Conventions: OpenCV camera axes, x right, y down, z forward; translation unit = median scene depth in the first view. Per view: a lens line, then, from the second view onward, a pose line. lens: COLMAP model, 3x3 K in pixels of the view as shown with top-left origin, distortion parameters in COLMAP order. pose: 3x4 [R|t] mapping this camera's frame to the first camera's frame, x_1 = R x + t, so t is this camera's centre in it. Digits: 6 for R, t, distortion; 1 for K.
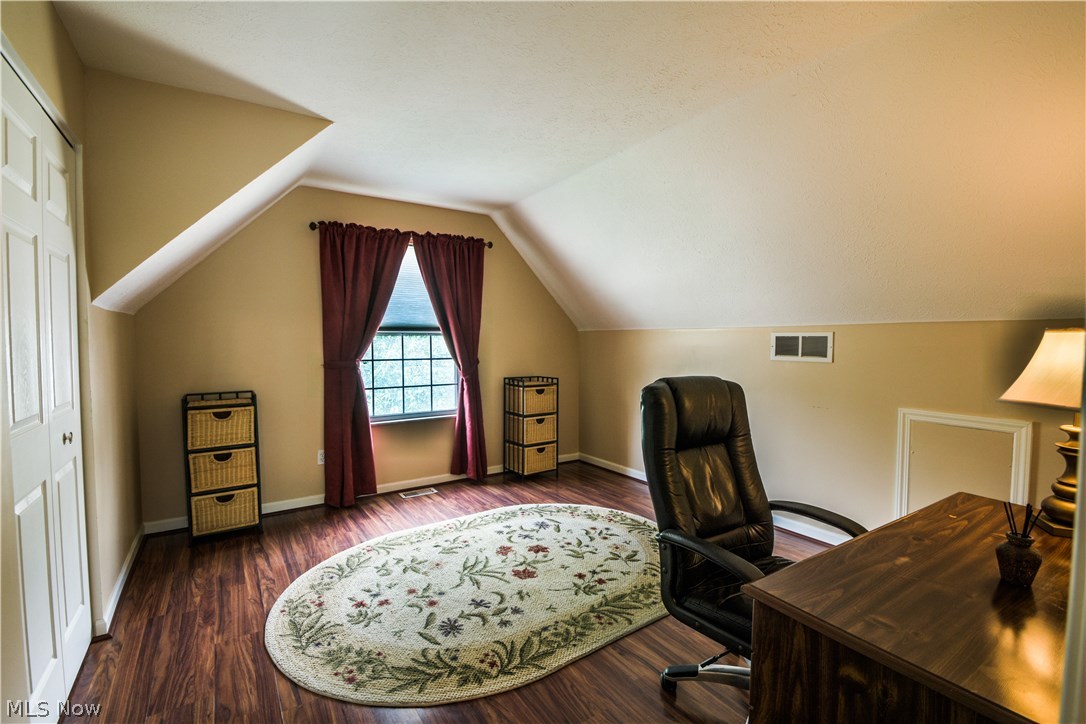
lens RADIAL K [[480.5, 0, 544.4], [0, 480.5, 361.5], [0, 0, 1]] dist [0.002630, -0.011369]
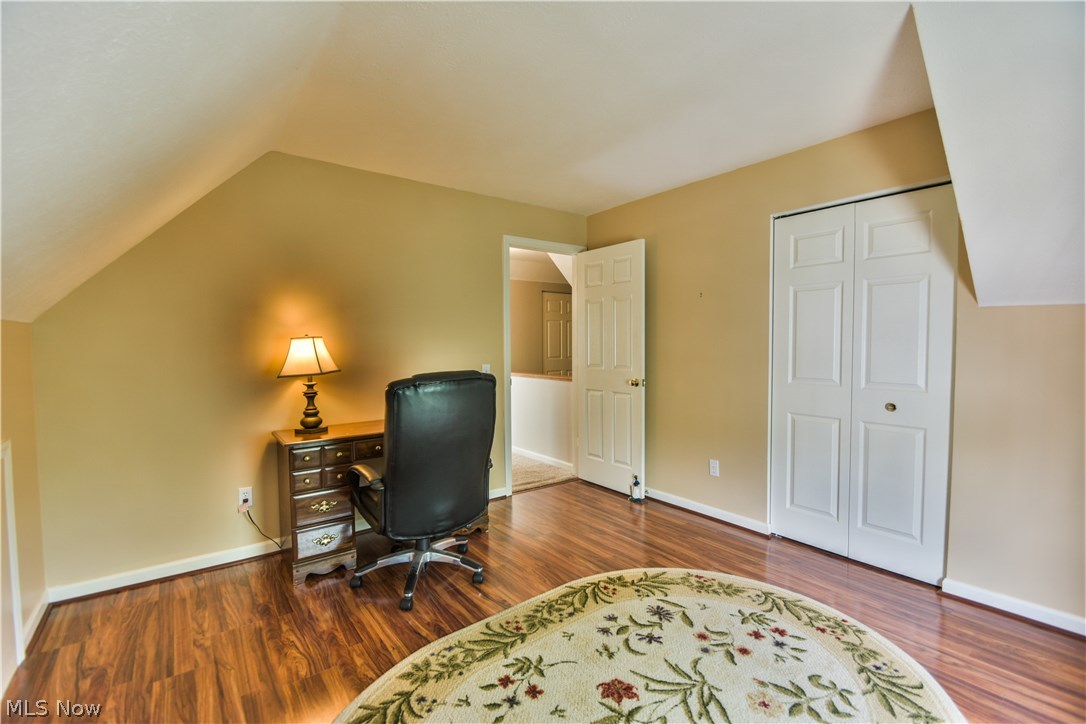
lens RADIAL K [[480.5, 0, 548.5], [0, 480.5, 362.6], [0, 0, 1]] dist [0.002630, -0.011369]
pose [[-0.997660, 0.005080, -0.068183, 0.112462], [-0.000989, 0.996059, 0.088687, -0.082378], [0.068365, 0.088547, -0.993723, 1.872257]]
